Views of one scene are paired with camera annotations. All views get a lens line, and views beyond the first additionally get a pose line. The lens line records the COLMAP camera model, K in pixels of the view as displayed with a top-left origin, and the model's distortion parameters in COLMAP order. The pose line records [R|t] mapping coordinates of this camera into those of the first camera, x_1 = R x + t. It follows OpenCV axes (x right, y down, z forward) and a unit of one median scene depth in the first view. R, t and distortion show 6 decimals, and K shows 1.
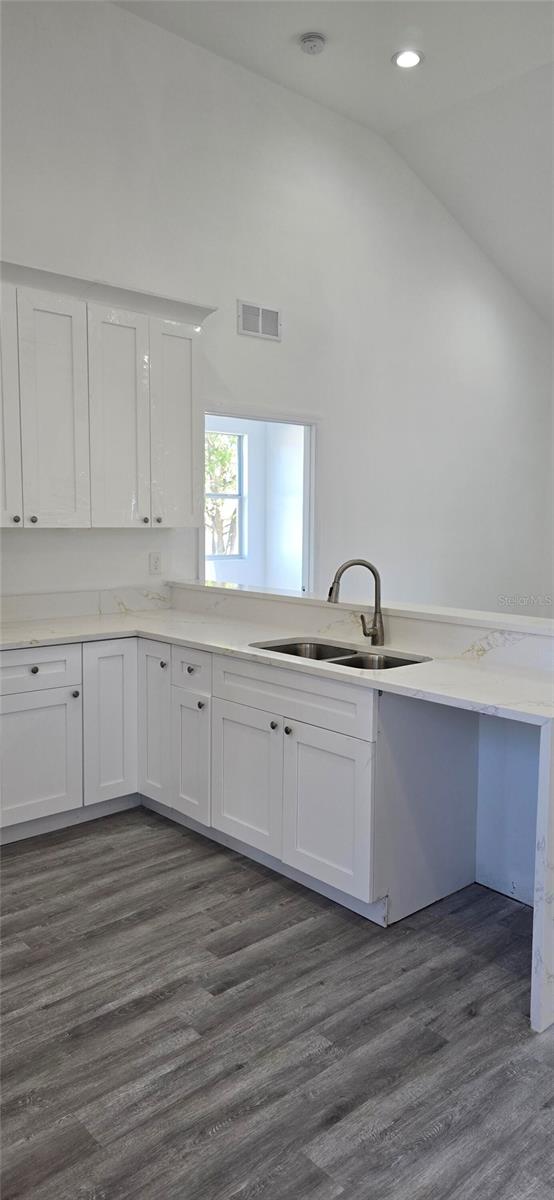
lens RADIAL K [[807.6, 0, 276.9], [0, 807.6, 598.1], [0, 0, 1]] dist [0.019444, -0.006693]
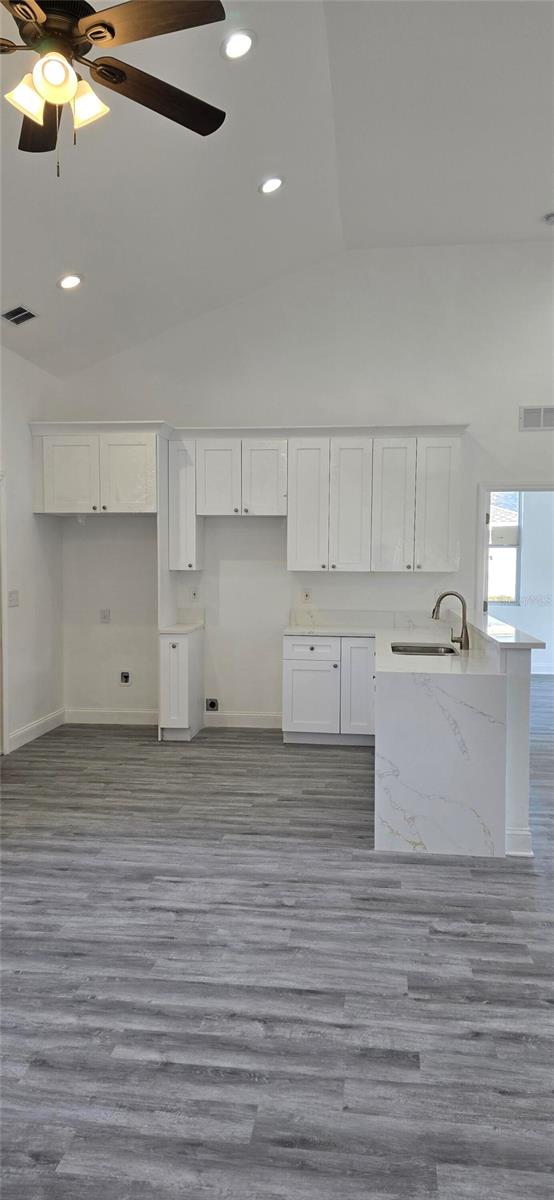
lens RADIAL K [[807.6, 0, 280.1], [0, 807.6, 601.0], [0, 0, 1]] dist [0.019444, -0.006693]
pose [[0.647725, 0.031162, -0.761237, 1.213008], [-0.074811, 0.996936, -0.022845, 0.033531], [0.758193, 0.071746, 0.648071, -0.280989]]
